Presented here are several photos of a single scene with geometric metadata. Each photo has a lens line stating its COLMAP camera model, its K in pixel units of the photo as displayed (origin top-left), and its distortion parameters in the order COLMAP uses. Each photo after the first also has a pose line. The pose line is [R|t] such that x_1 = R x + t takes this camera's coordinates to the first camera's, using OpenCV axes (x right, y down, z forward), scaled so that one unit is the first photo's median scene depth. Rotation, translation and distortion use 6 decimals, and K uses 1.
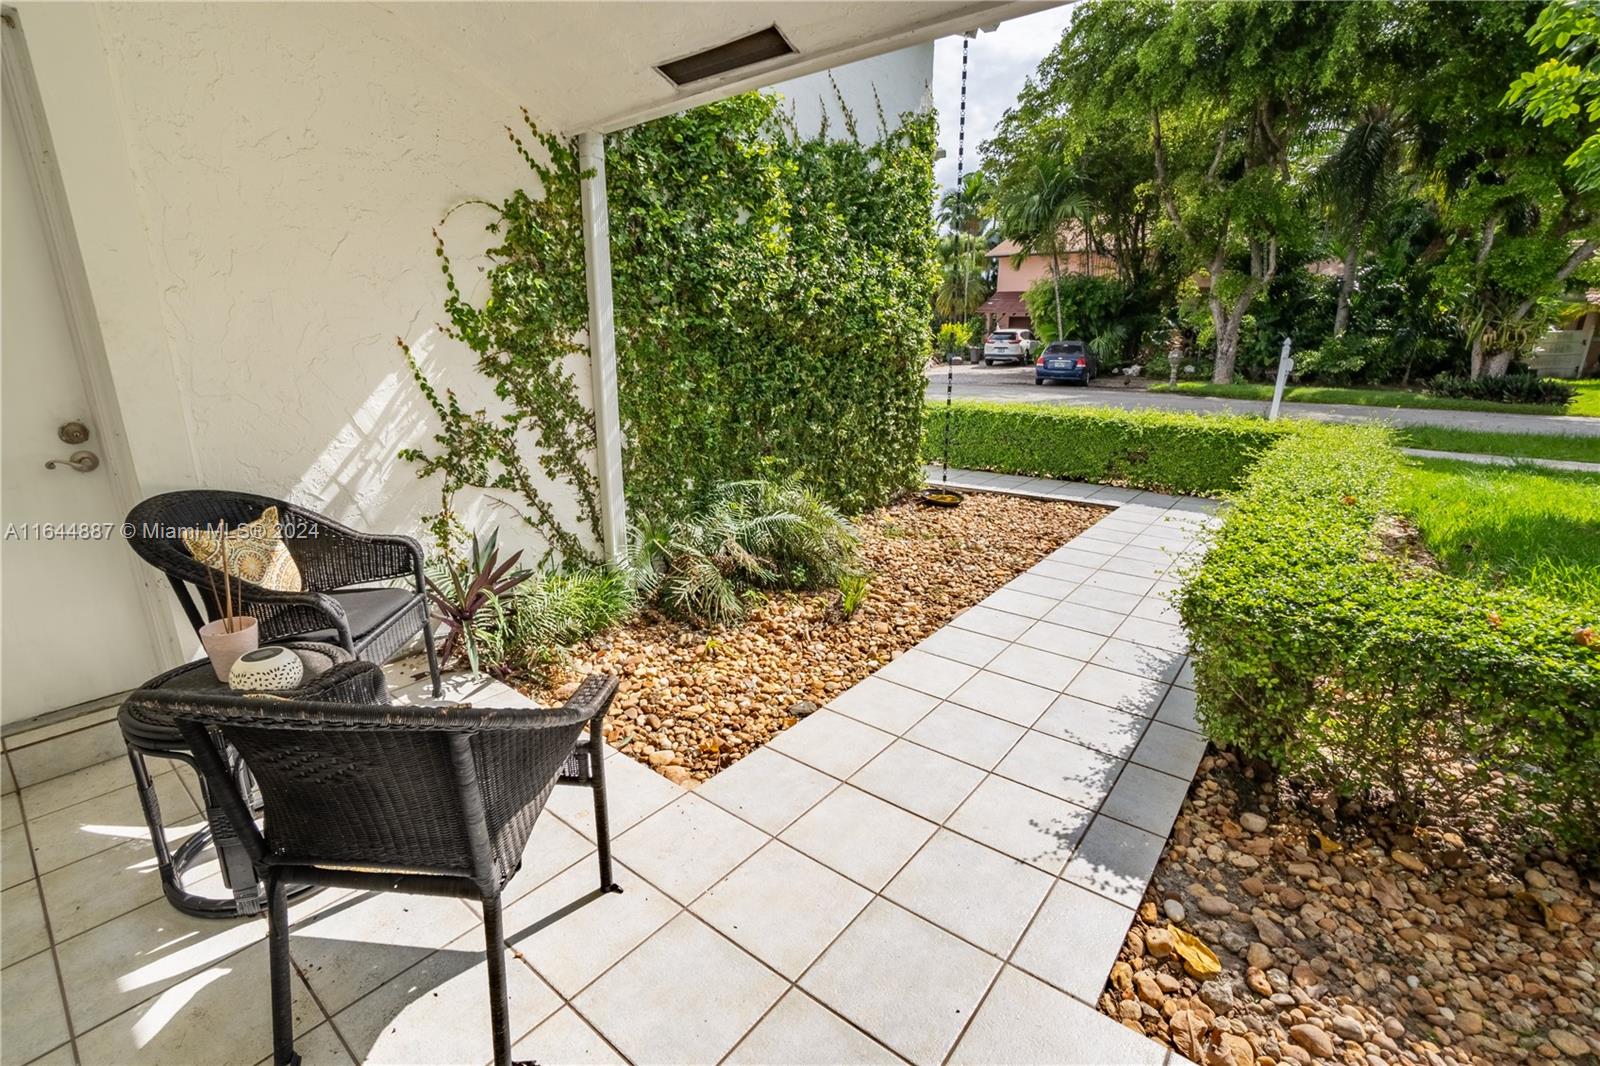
lens RADIAL K [[720.9, 0, 792.4], [0, 720.9, 520.9], [0, 0, 1]] dist [-0.017787, 0.004226]
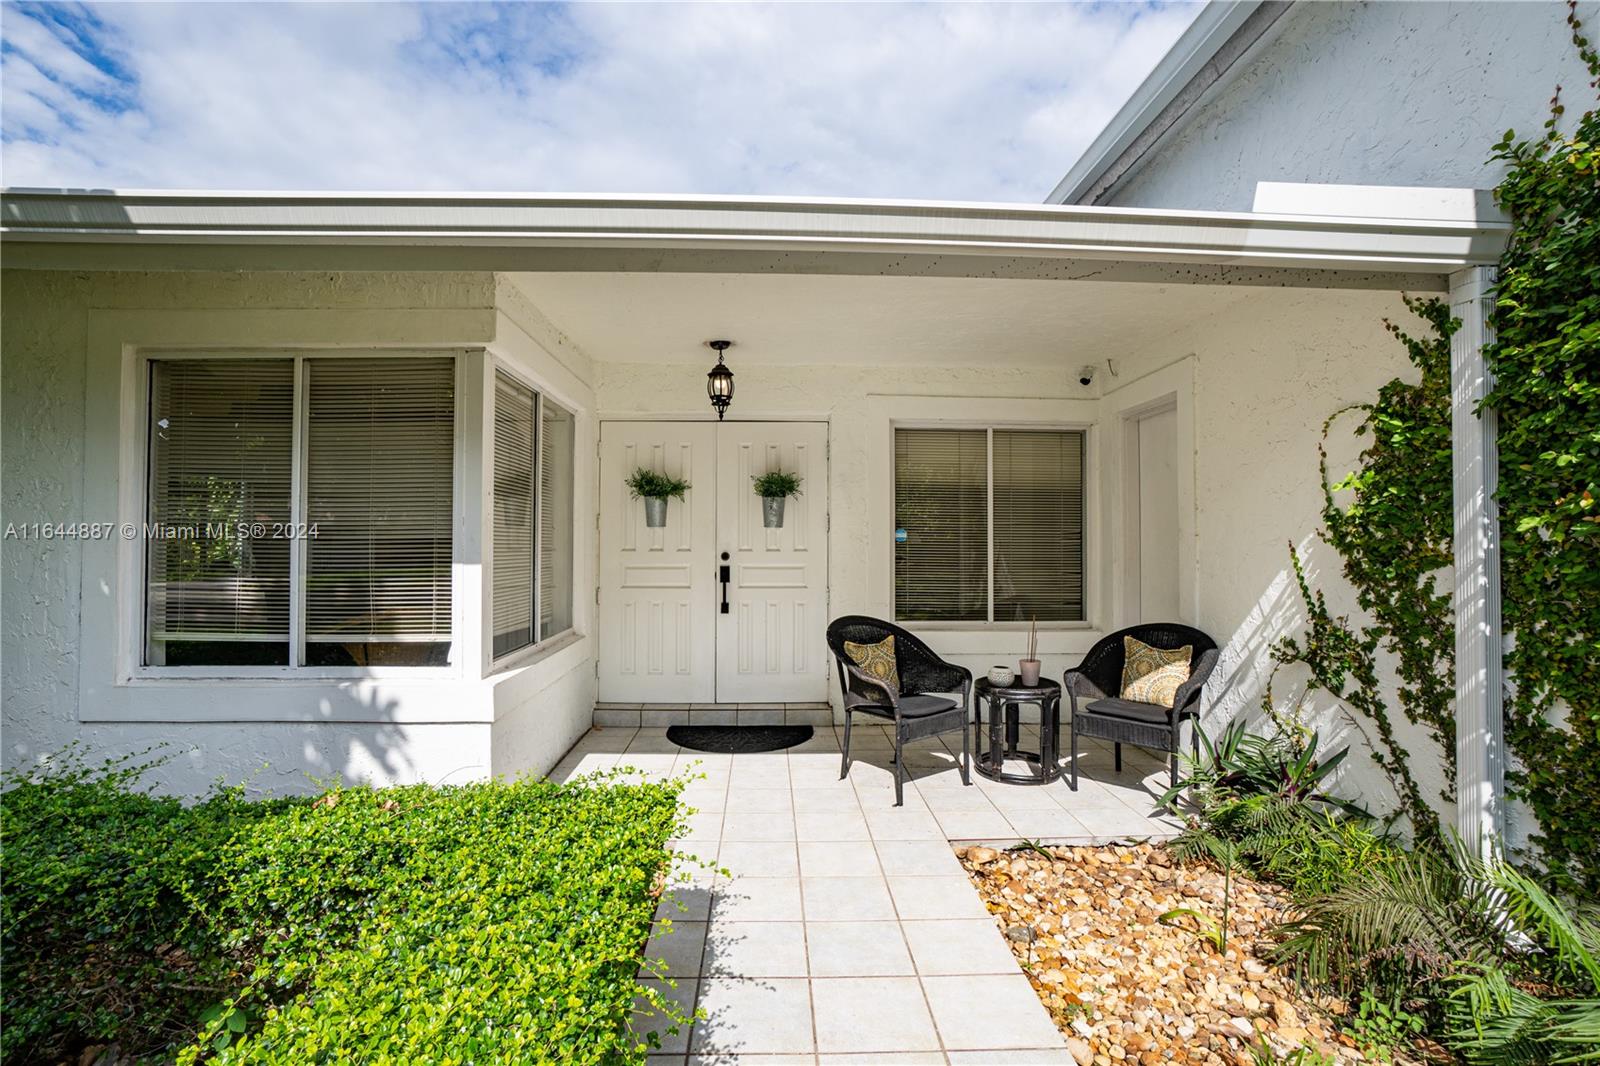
lens RADIAL K [[720.9, 0, 784.2], [0, 720.9, 531.6], [0, 0, 1]] dist [-0.017787, 0.004226]
pose [[-0.763508, 0.001070, -0.645797, 0.723847], [-0.159114, 0.968859, 0.189721, -0.316922], [0.625889, 0.247609, -0.739562, 1.180690]]
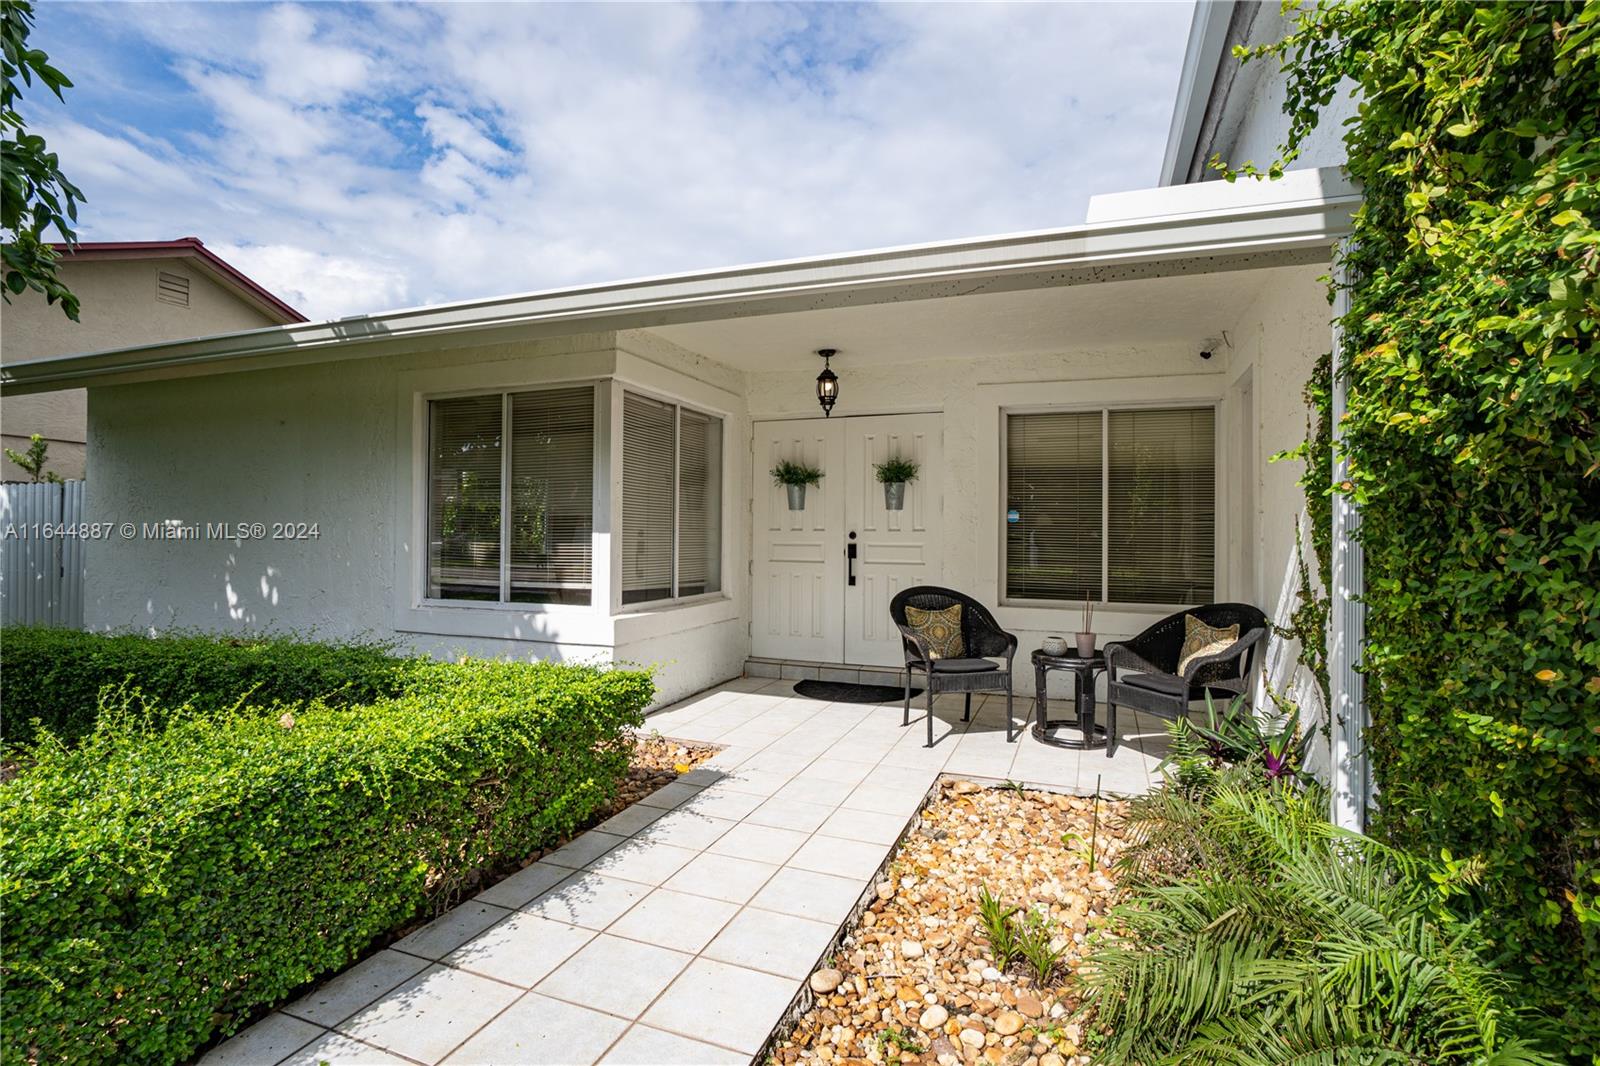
lens RADIAL K [[753.6, 0, 812.1], [0, 753.6, 530.6], [0, 0, 1]] dist [-0.014268, -0.000941]
pose [[-0.948807, 0.002917, -0.315844, 0.482754], [-0.077804, 0.966987, 0.242658, -0.406990], [0.306125, 0.254809, -0.917257, 1.650282]]
